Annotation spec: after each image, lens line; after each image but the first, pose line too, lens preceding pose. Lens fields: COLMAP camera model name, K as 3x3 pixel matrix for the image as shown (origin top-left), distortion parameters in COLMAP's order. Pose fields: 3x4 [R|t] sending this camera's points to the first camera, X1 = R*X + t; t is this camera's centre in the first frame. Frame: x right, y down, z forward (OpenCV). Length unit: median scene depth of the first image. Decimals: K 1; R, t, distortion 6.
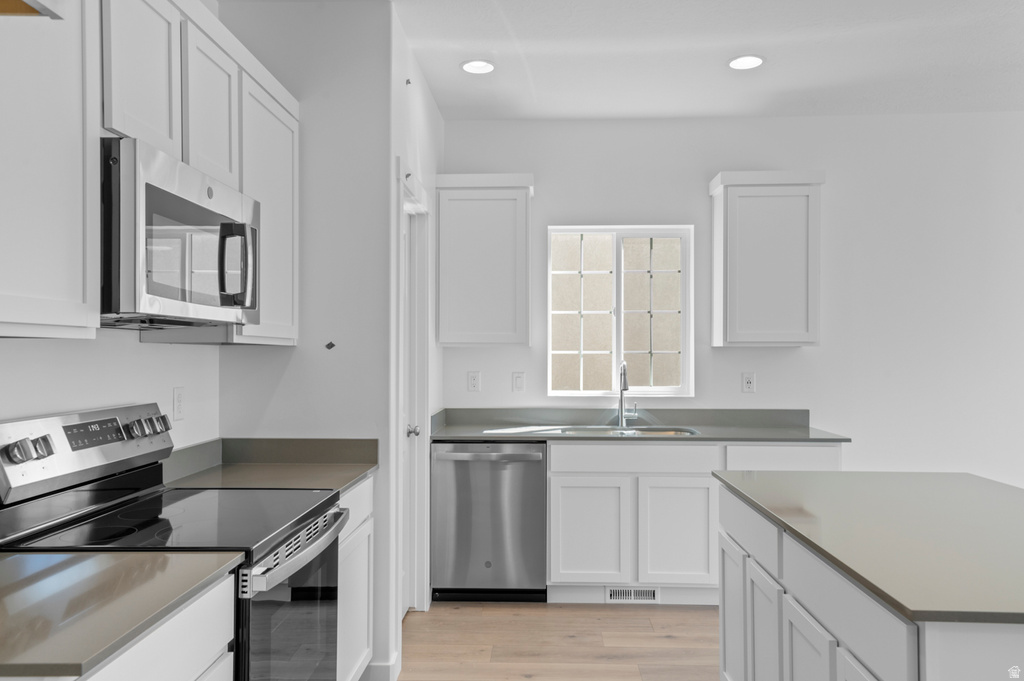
lens RADIAL K [[777.3, 0, 512.0], [0, 777.3, 340.5], [0, 0, 1]] dist [0.031189, 0.000153]
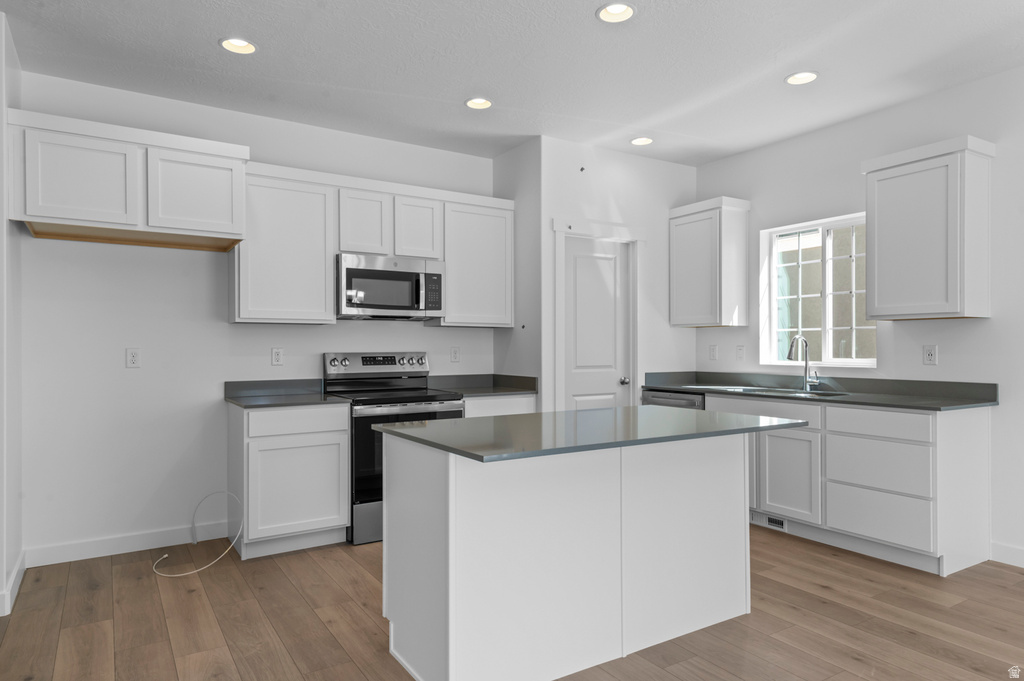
lens RADIAL K [[630.1, 0, 512.0], [0, 630.1, 340.5], [0, 0, 1]] dist [0.003200, 0.000766]
pose [[0.561733, -0.010429, -0.827253, 0.708150], [0.015020, 0.999884, -0.002407, 0.030217], [0.827182, -0.011073, 0.561824, 0.087663]]
